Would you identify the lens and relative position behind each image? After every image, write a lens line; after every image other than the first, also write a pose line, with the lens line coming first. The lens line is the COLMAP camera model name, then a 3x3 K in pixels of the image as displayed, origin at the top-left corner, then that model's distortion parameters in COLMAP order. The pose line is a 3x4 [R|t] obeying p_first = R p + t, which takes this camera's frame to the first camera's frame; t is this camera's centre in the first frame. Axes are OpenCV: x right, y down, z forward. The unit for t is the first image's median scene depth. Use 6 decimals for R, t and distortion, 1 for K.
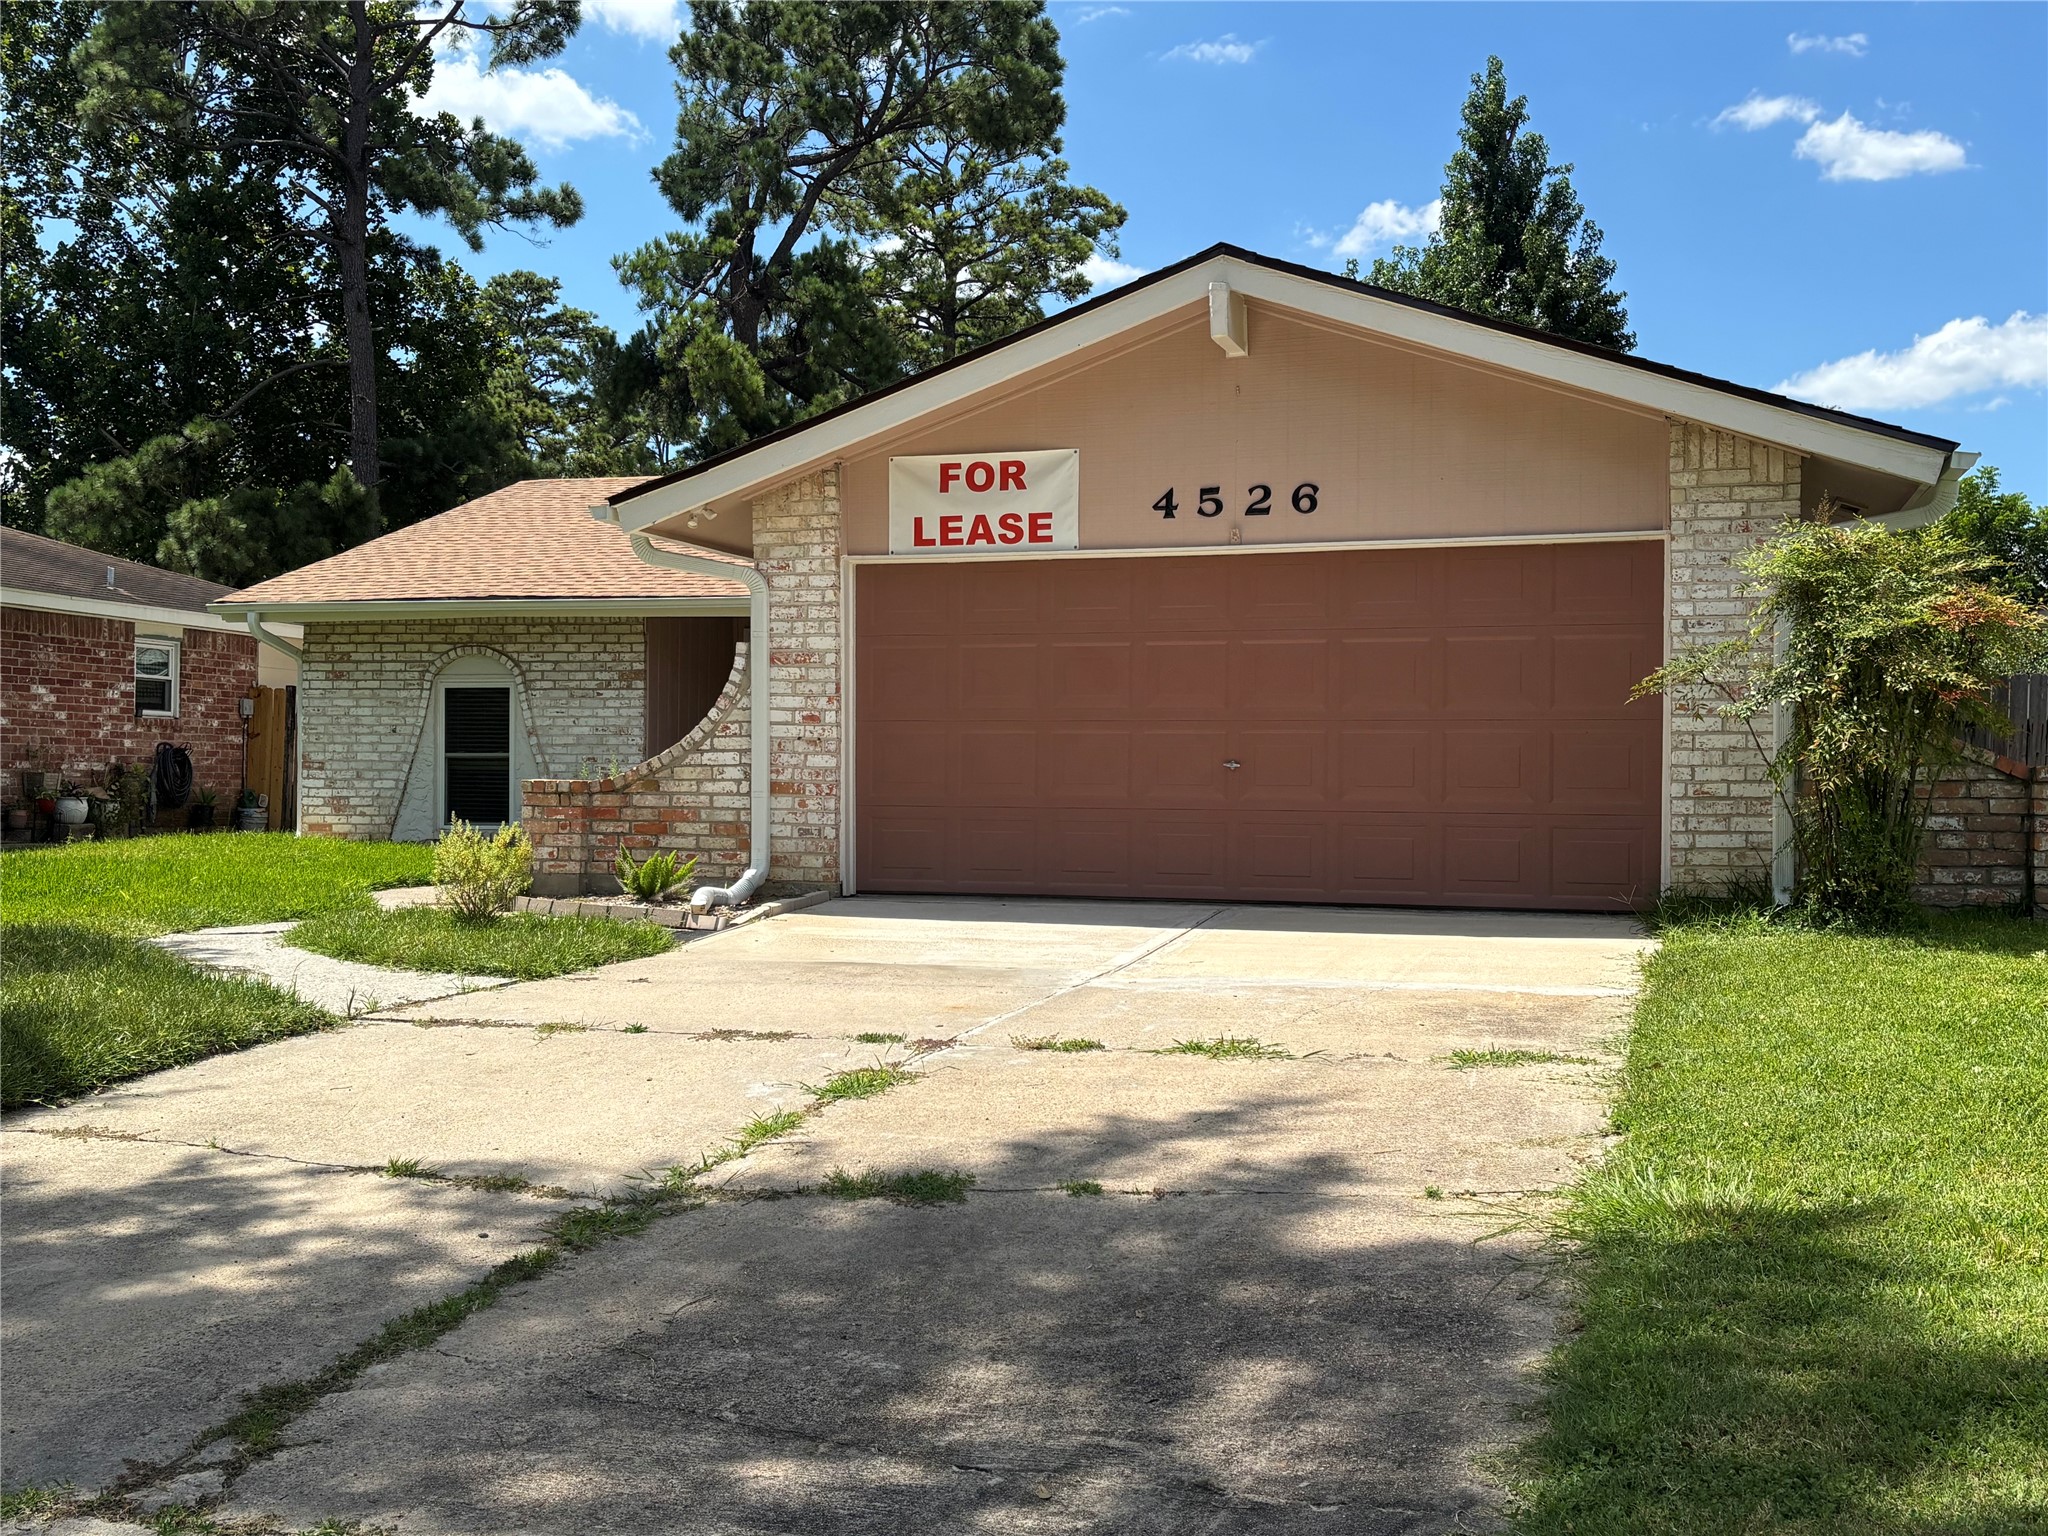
lens RADIAL K [[2131.9, 0, 1018.9], [0, 2131.9, 766.4], [0, 0, 1]] dist [-0.017026, 0.000000]
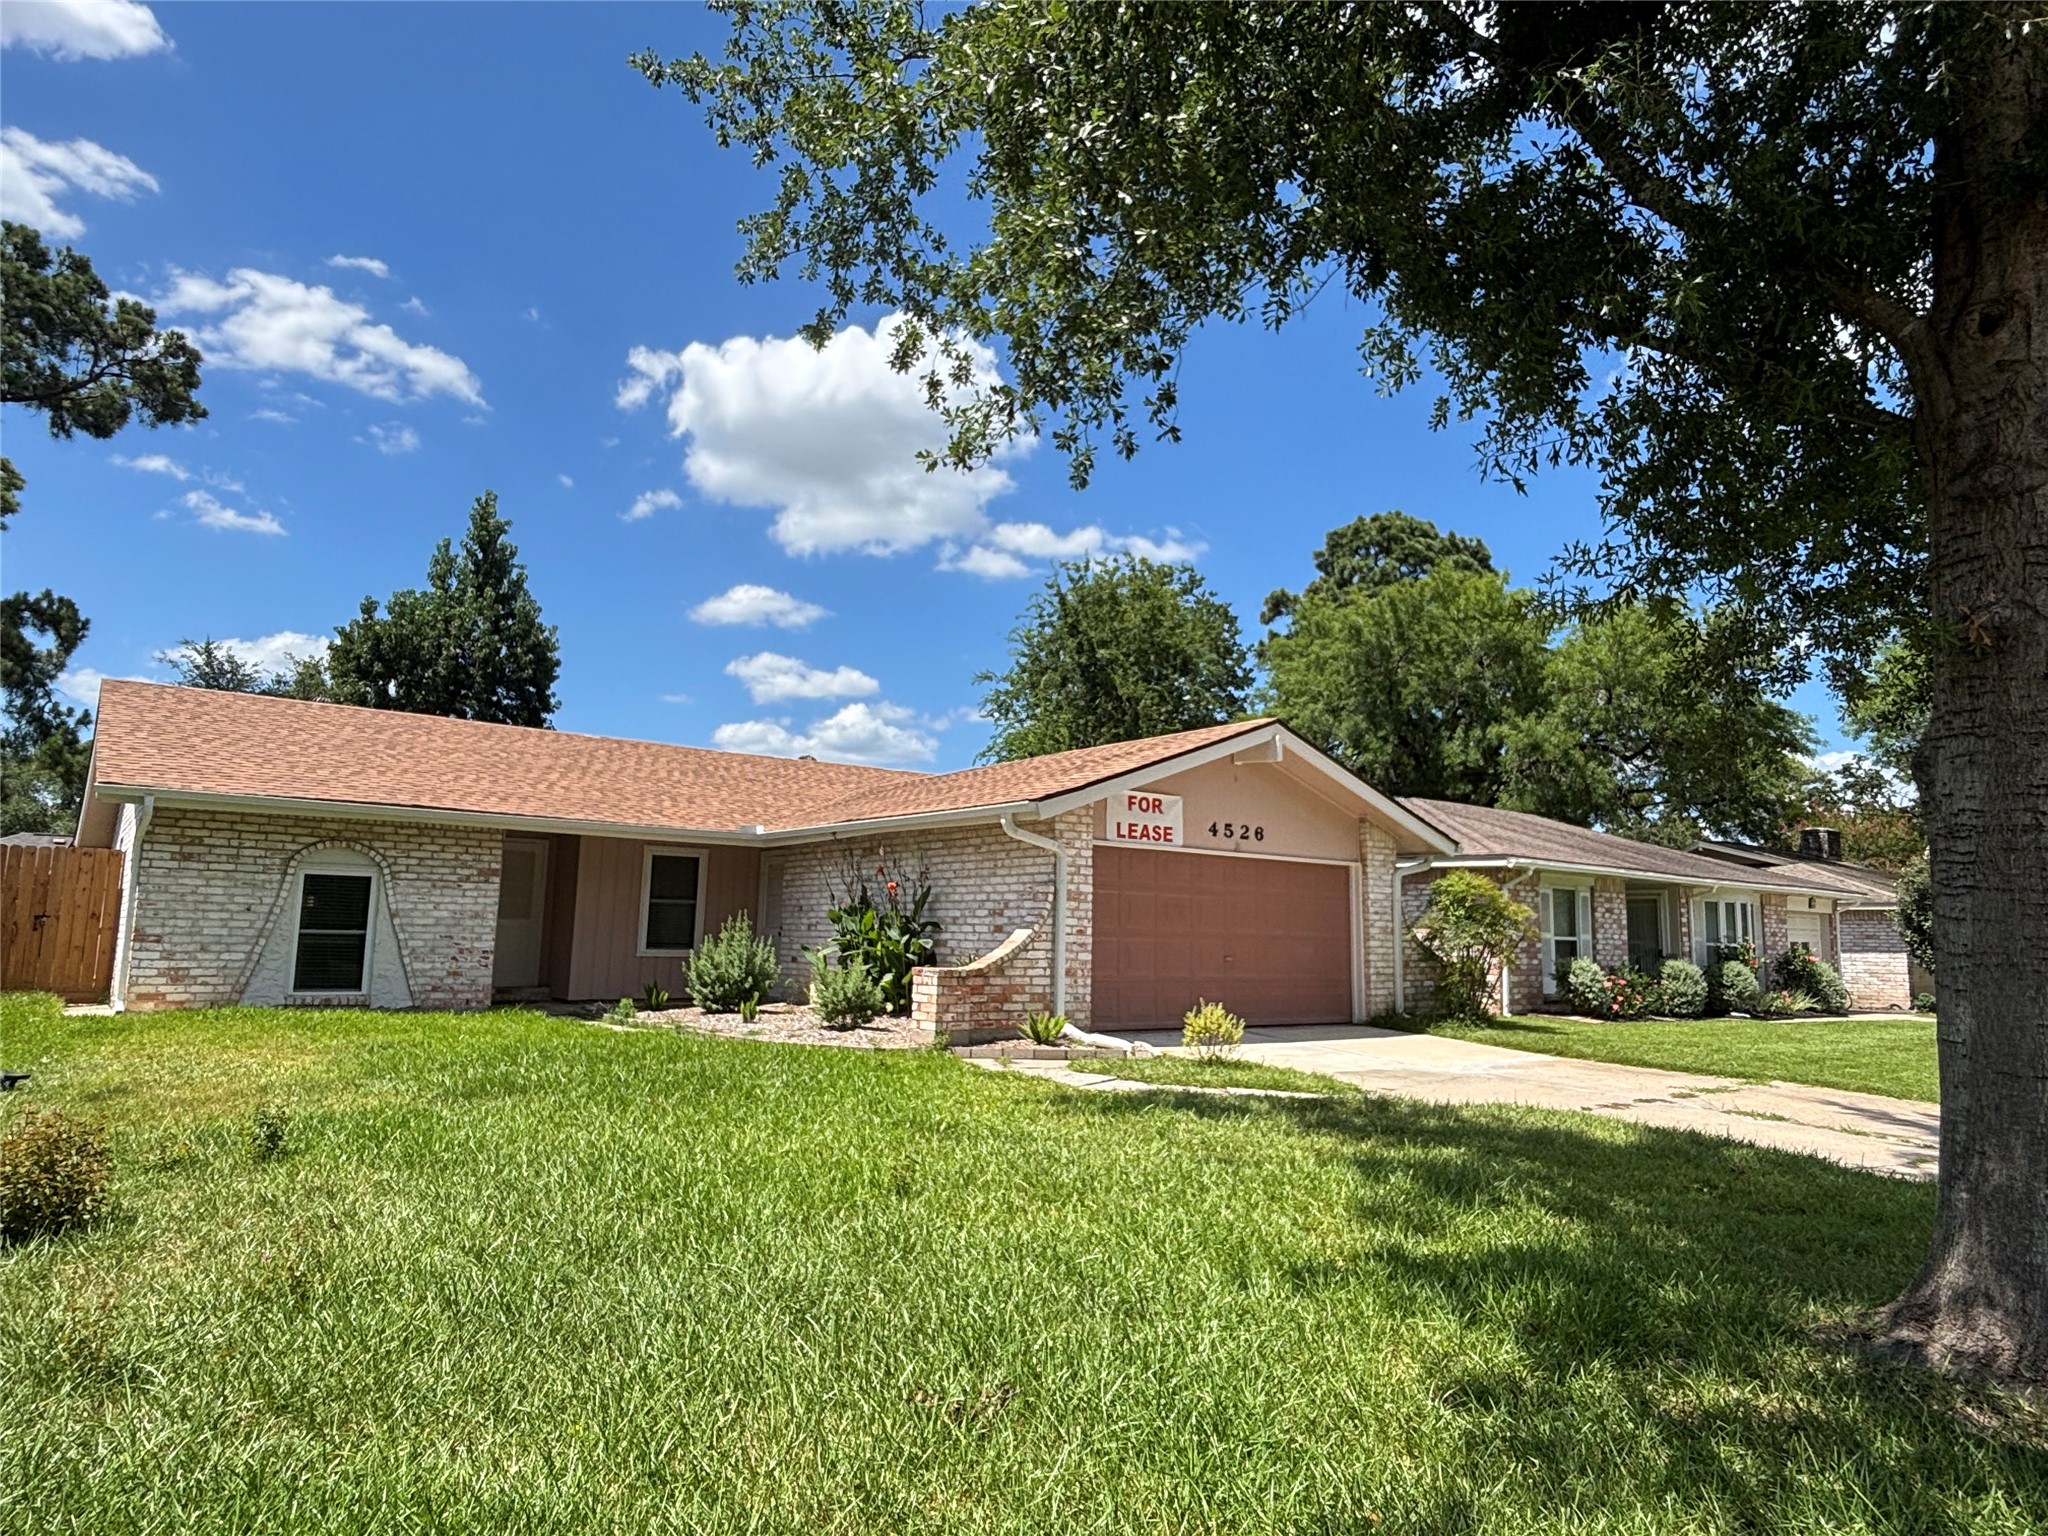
lens RADIAL K [[1234.1, 0, 1023.1], [0, 1234.1, 773.1], [0, 0, 1]] dist [0.001313, -0.000936]
pose [[0.581561, 0.114448, 0.805412, -0.975280], [-0.021350, 0.991861, -0.125525, -0.024249], [-0.813223, 0.055805, 0.579271, 0.456593]]
